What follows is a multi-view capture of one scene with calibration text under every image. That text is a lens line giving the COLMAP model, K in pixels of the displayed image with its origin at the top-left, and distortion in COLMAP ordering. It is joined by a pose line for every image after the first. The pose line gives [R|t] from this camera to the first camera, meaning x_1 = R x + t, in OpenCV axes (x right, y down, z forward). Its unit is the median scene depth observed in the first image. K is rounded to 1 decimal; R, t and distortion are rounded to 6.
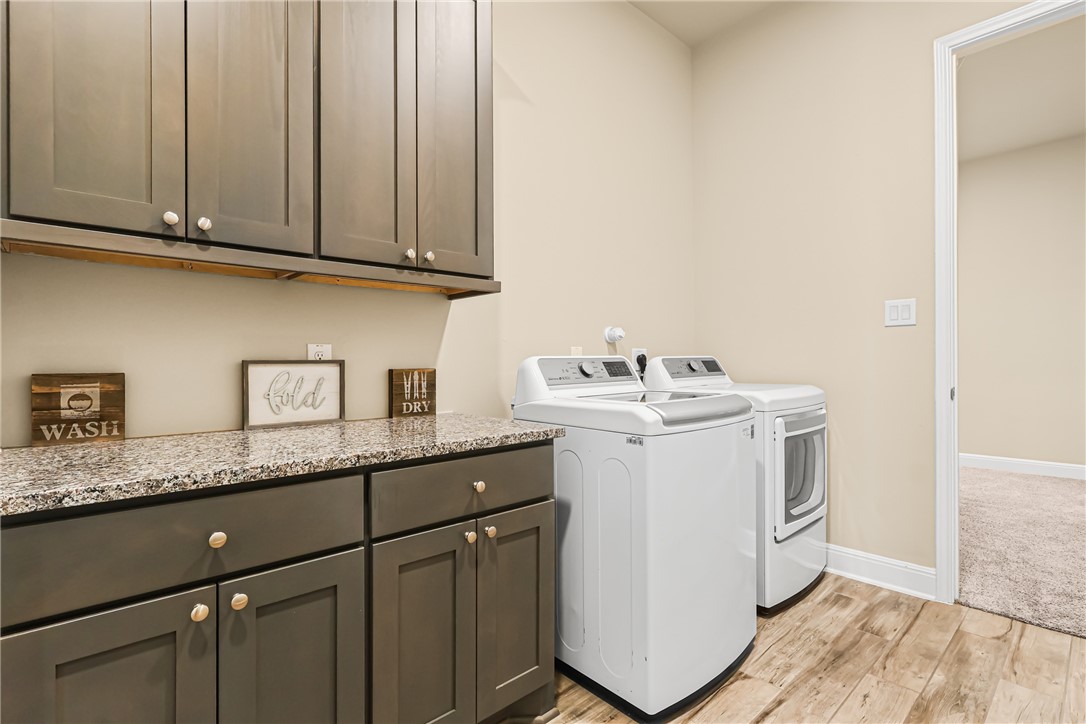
lens RADIAL K [[509.3, 0, 538.7], [0, 509.3, 366.4], [0, 0, 1]] dist [-0.007642, 0.001446]
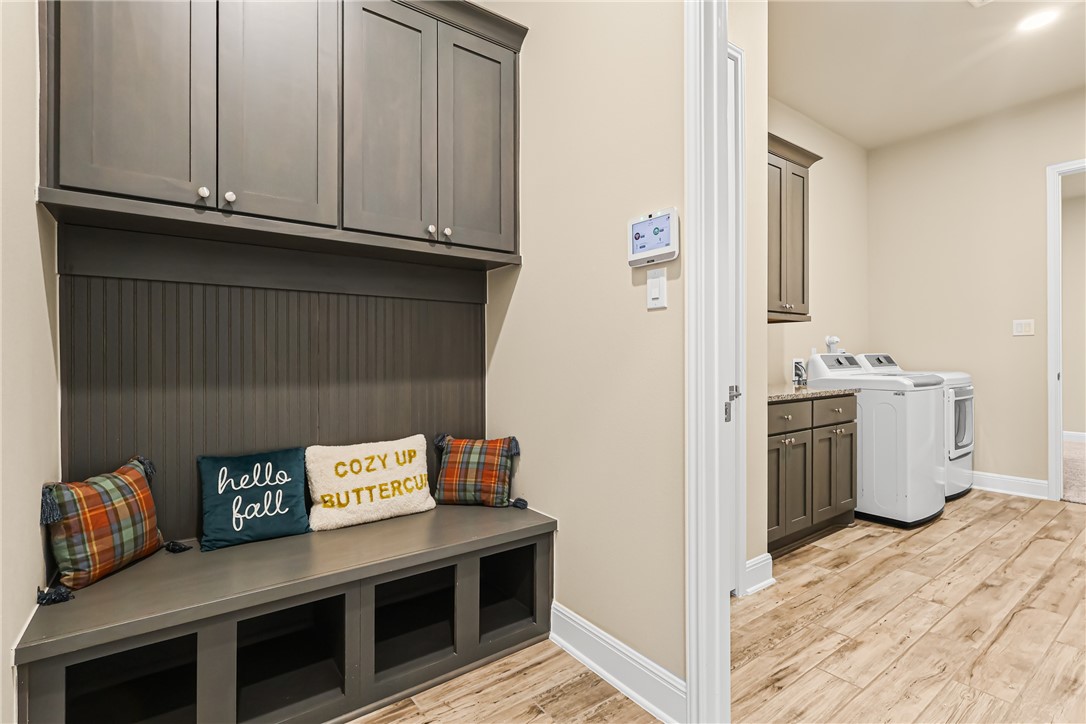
lens RADIAL K [[509.3, 0, 544.5], [0, 509.3, 359.9], [0, 0, 1]] dist [-0.007642, 0.001446]
pose [[0.995354, 0.001265, -0.096270, -0.694493], [-0.001682, 0.999990, -0.004251, 0.009862], [0.096264, 0.004393, 0.995346, -0.806266]]
